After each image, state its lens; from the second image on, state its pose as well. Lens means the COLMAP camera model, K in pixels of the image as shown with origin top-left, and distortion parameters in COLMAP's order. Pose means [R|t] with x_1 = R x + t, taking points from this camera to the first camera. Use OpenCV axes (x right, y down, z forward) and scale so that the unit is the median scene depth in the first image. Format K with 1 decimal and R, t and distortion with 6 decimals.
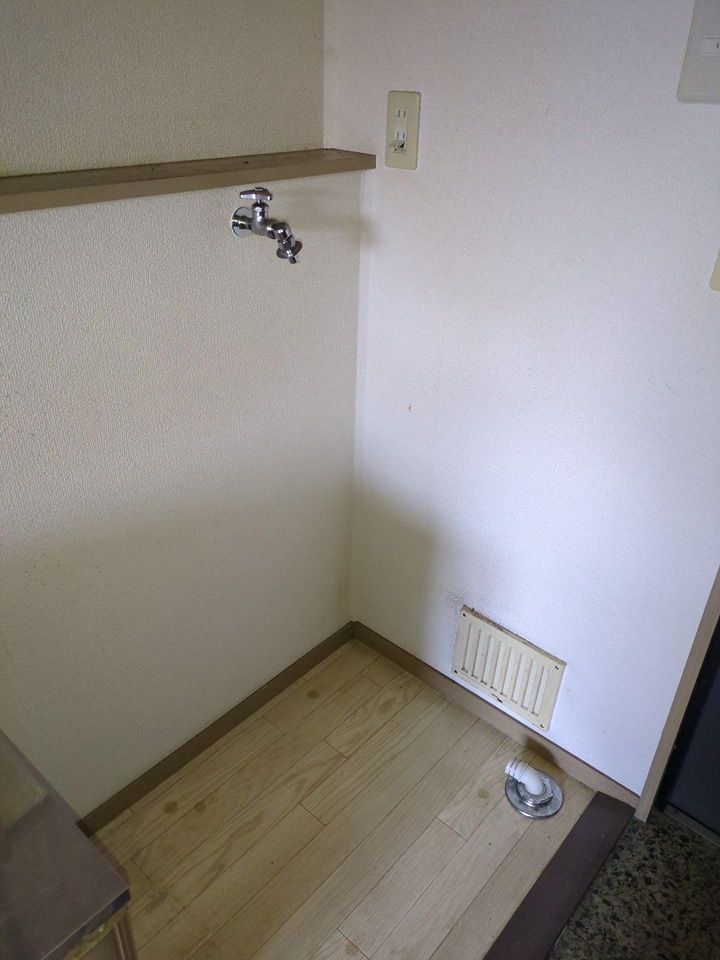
lens RADIAL K [[722.2, 0, 357.2], [0, 722.2, 477.5], [0, 0, 1]] dist [0.008371, 0.002459]
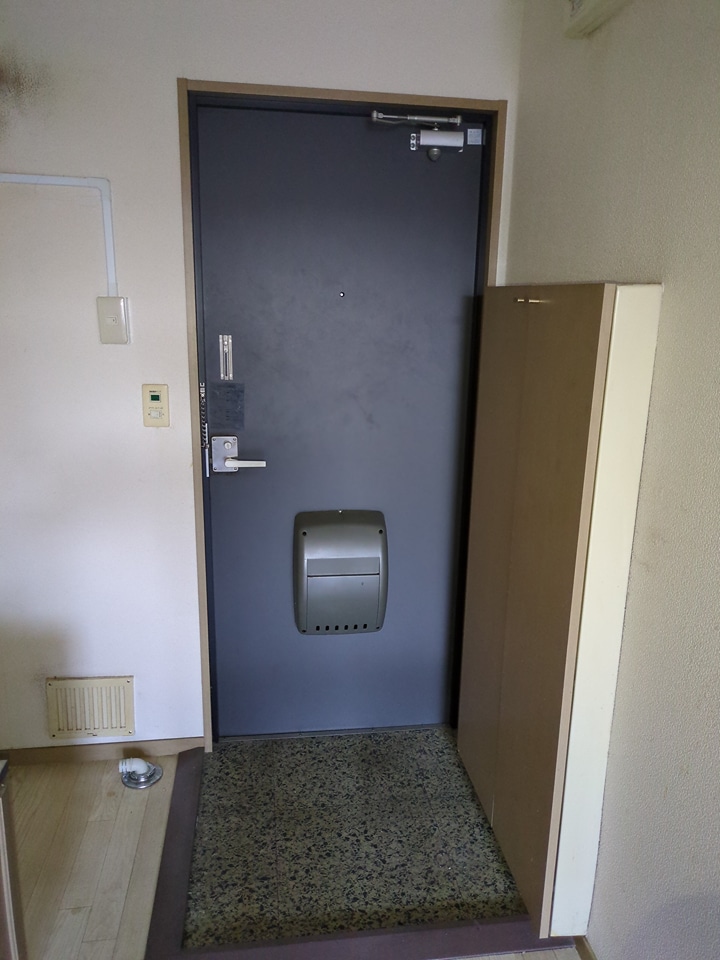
lens RADIAL K [[722.2, 0, 358.9], [0, 722.2, 480.2], [0, 0, 1]] dist [0.008371, 0.002459]
pose [[0.650259, -0.194068, 0.734507, -0.436264], [0.382039, 0.919214, -0.095349, 0.205365], [-0.656665, 0.342611, 0.671869, -0.469652]]
